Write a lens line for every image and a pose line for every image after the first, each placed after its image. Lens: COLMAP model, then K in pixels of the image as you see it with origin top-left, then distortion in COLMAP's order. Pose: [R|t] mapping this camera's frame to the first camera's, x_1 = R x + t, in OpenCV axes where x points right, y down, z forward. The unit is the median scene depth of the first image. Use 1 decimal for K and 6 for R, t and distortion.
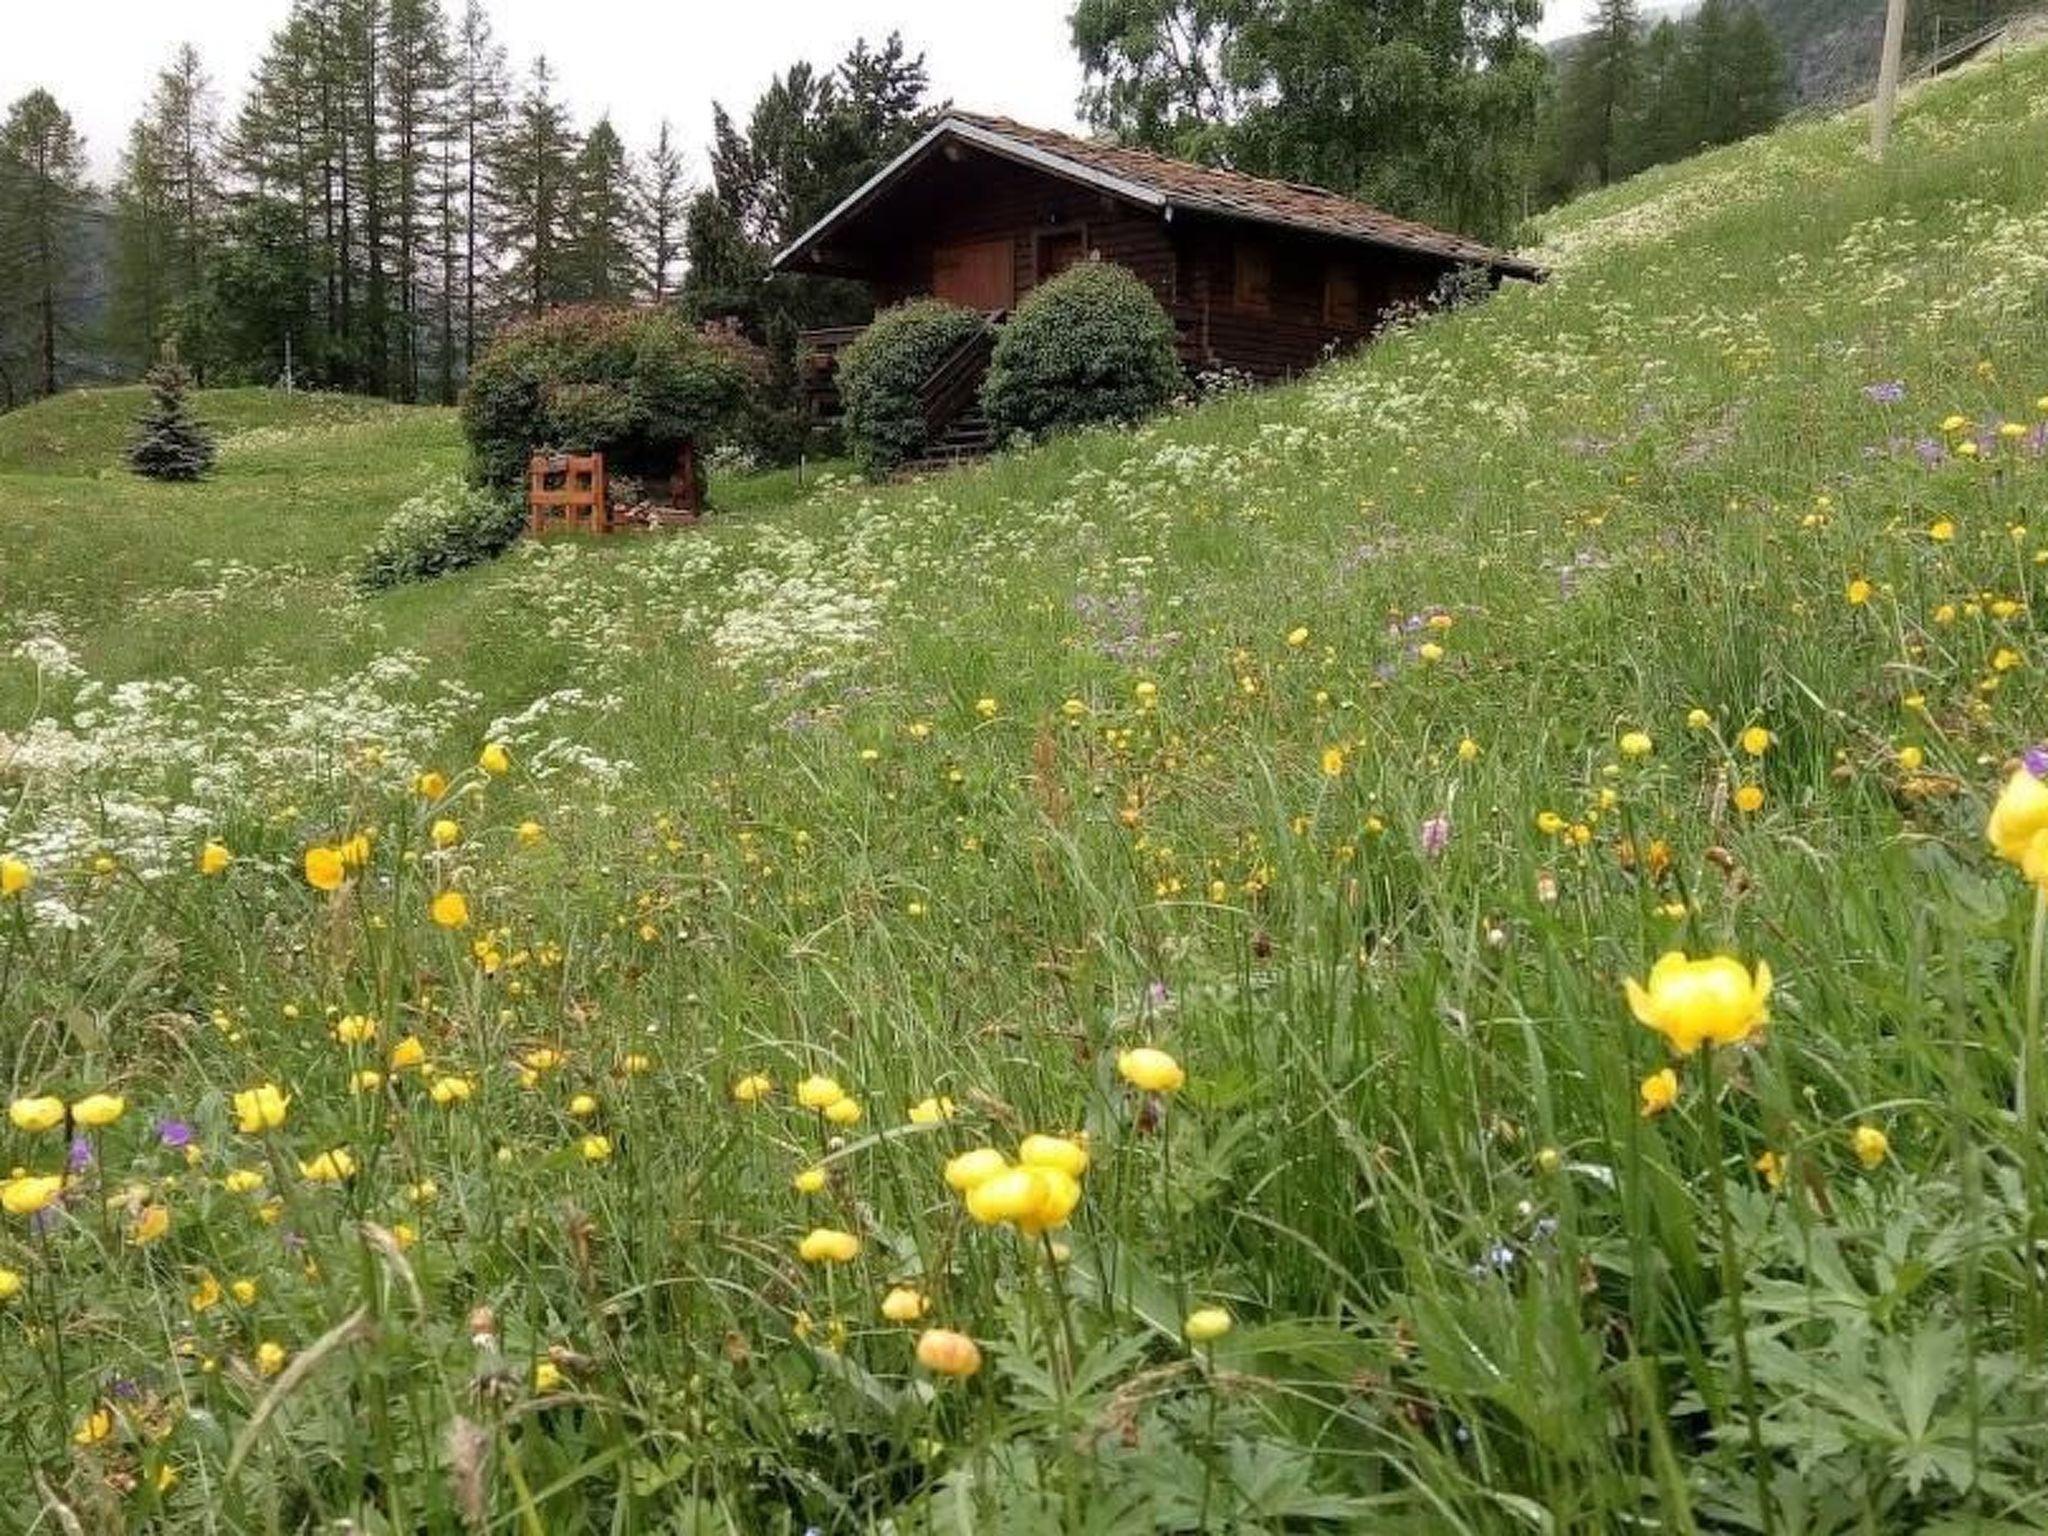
lens RADIAL K [[1967.6, 0, 1037.1], [0, 1967.6, 794.8], [0, 0, 1]] dist [0.068787, -0.112490]
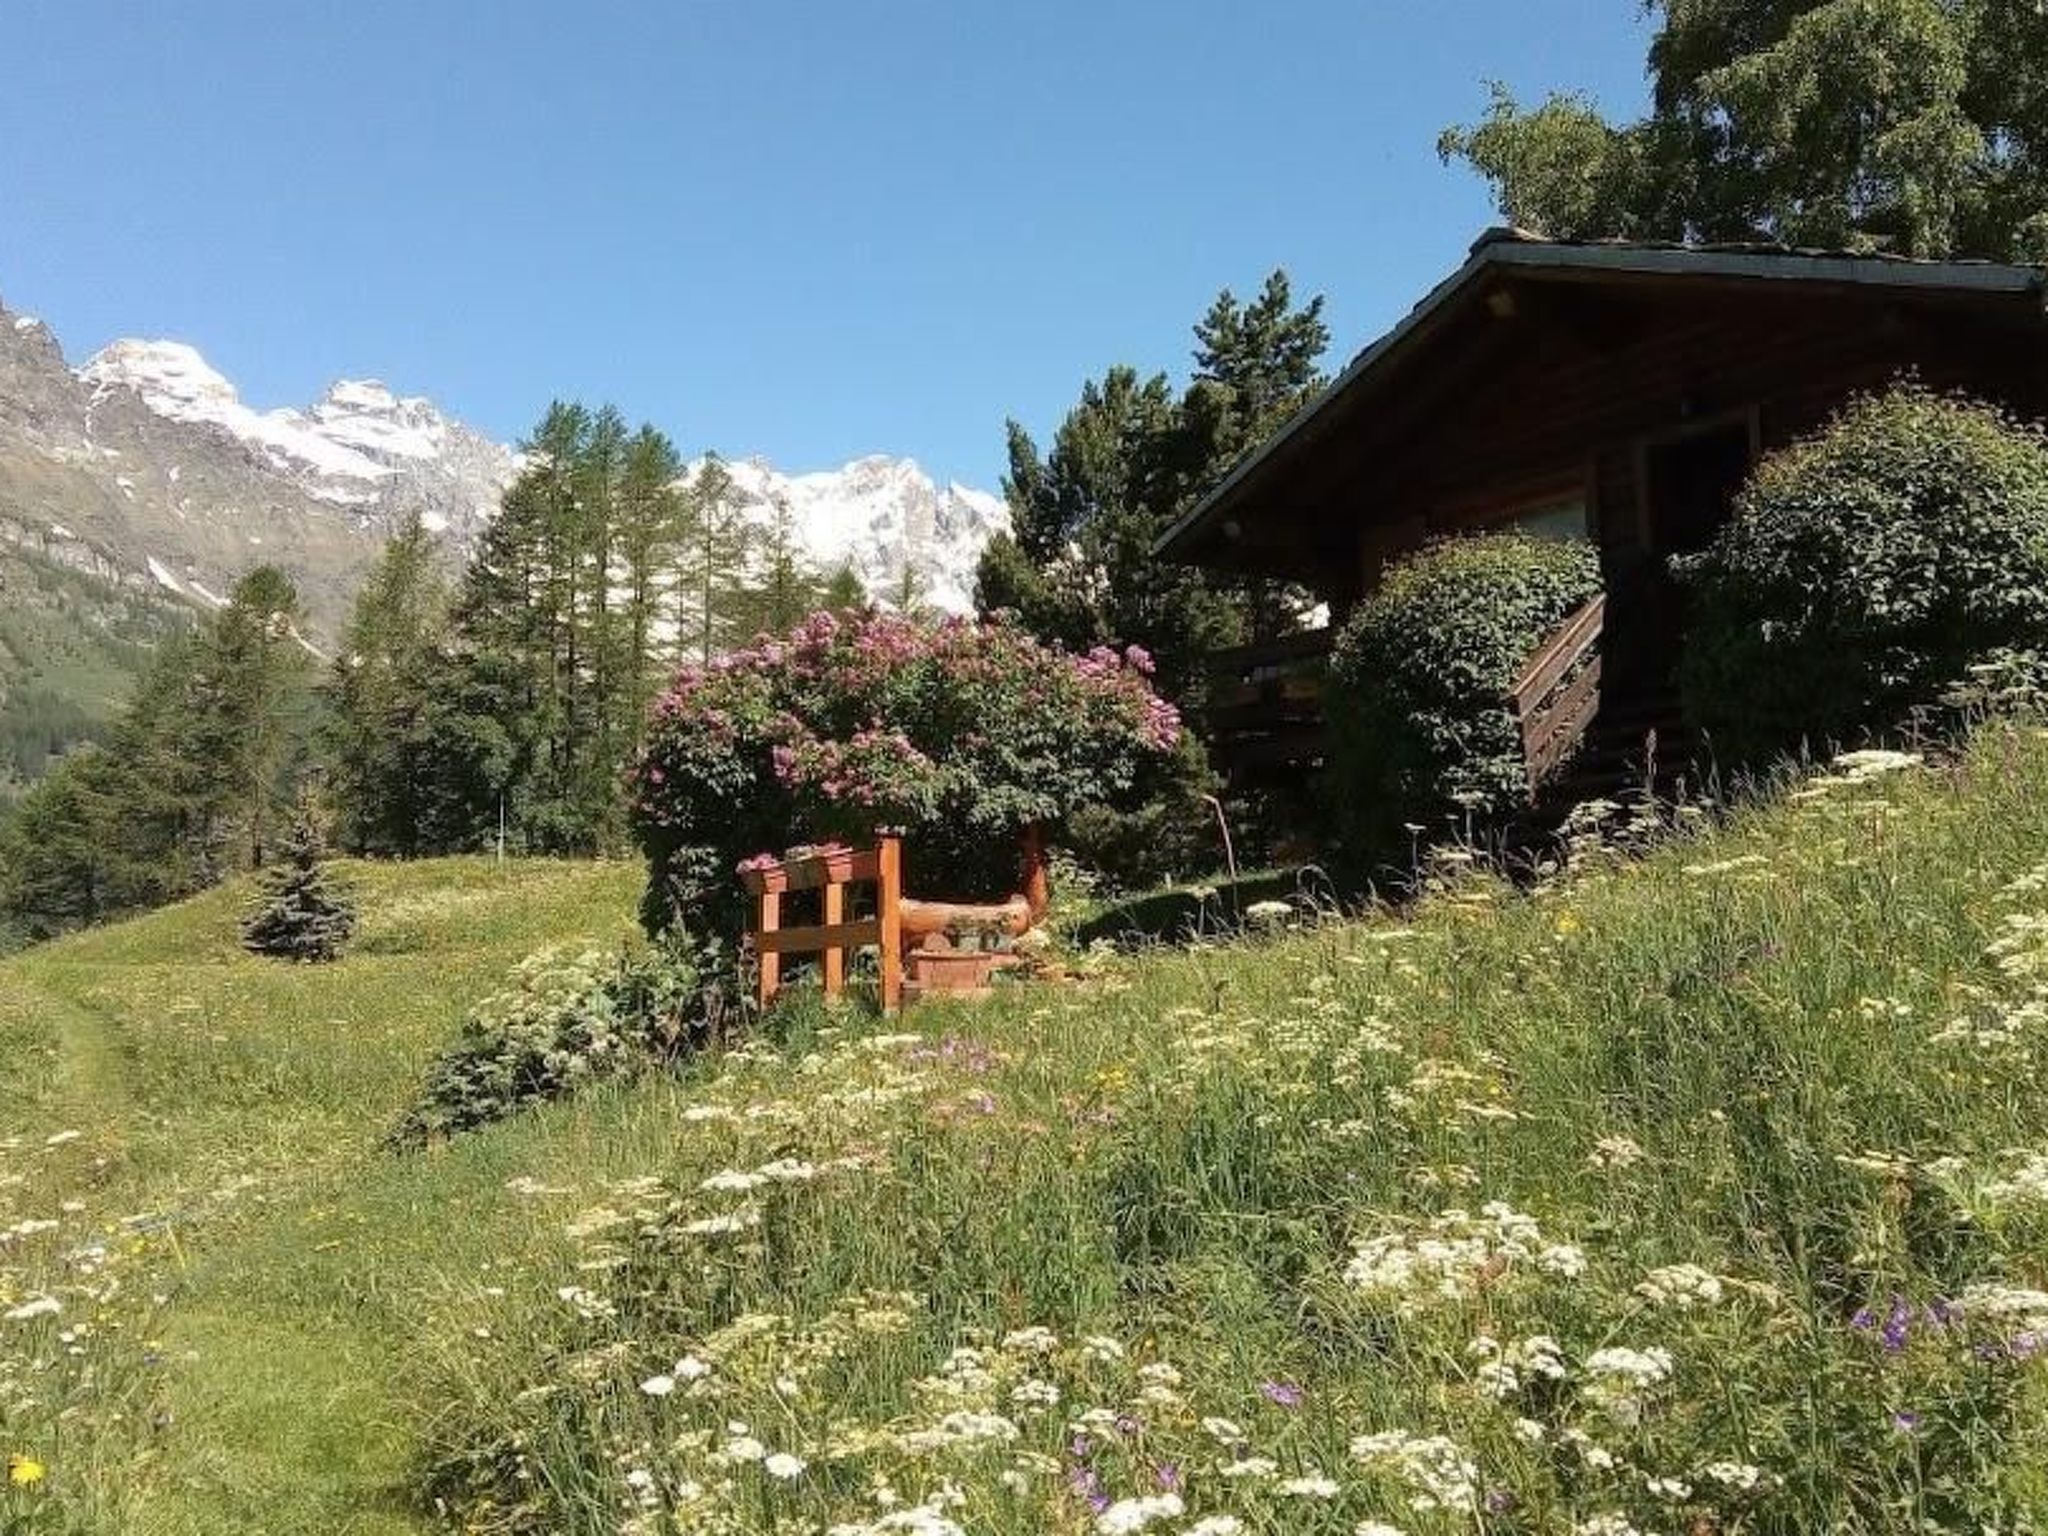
lens RADIAL K [[1967.6, 0, 1037.1], [0, 1967.6, 794.8], [0, 0, 1]] dist [0.068787, -0.112490]
pose [[0.992989, -0.046613, -0.108625, -0.069678], [0.020367, 0.972689, -0.231217, -0.038482], [0.116437, 0.227383, 0.966819, 0.285795]]
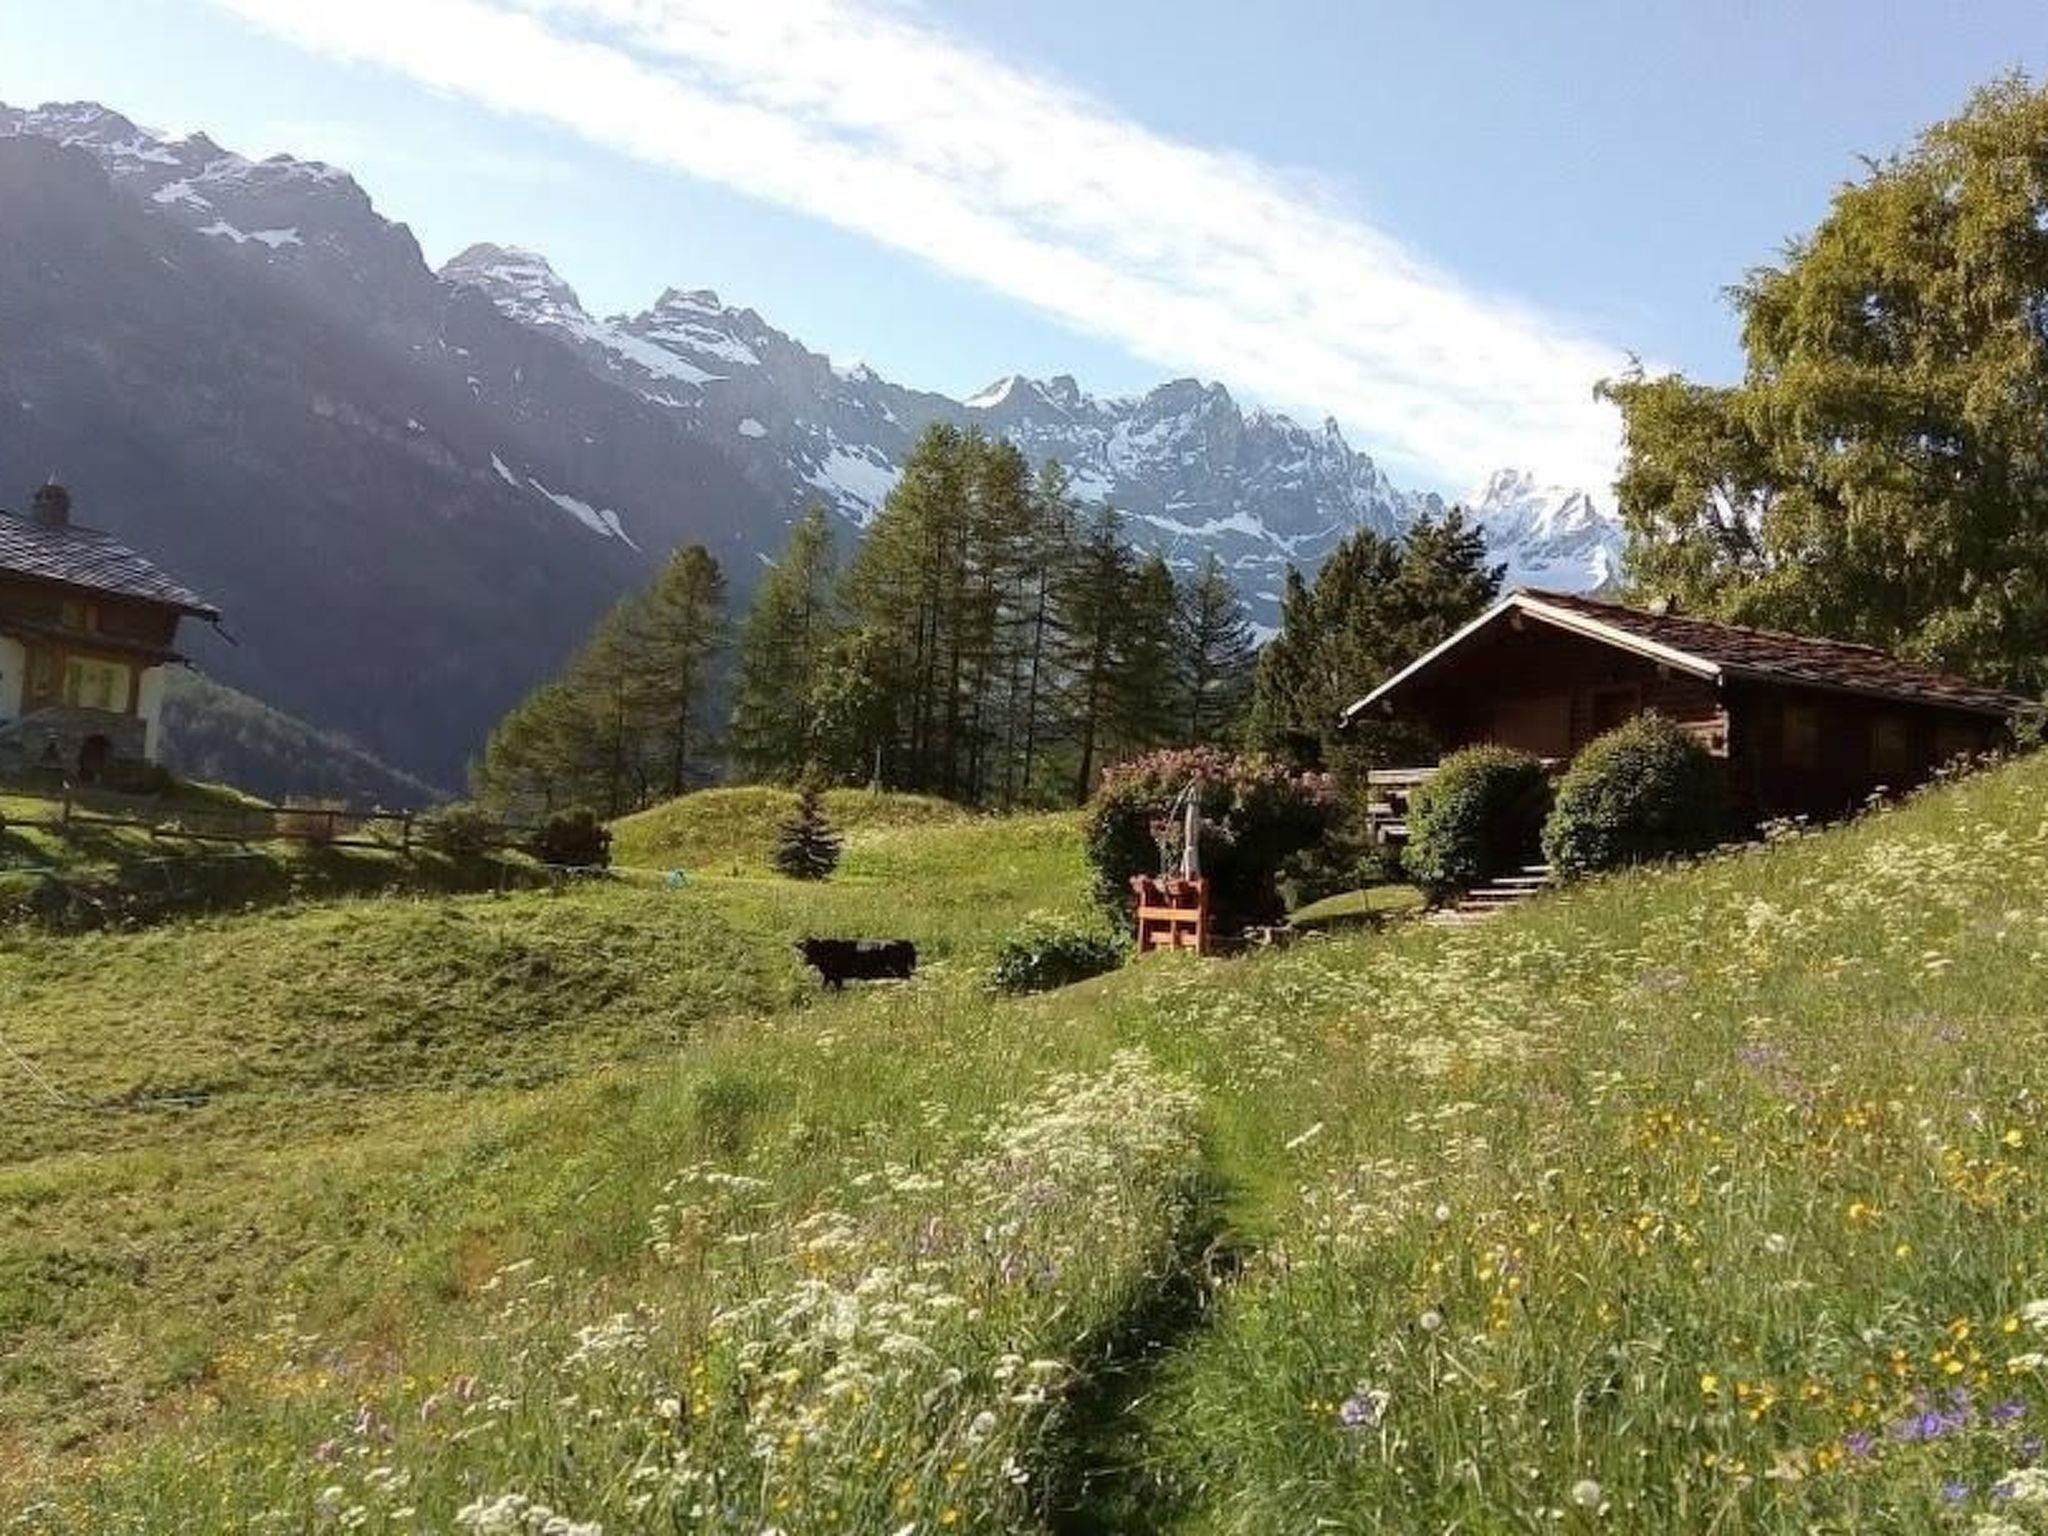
lens RADIAL K [[1967.6, 0, 1037.1], [0, 1967.6, 794.8], [0, 0, 1]] dist [0.068787, -0.112490]
pose [[0.967984, 0.020129, -0.250203, -0.014243], [-0.069216, 0.979539, -0.188979, 0.002750], [0.241279, 0.200246, 0.949571, -0.071880]]
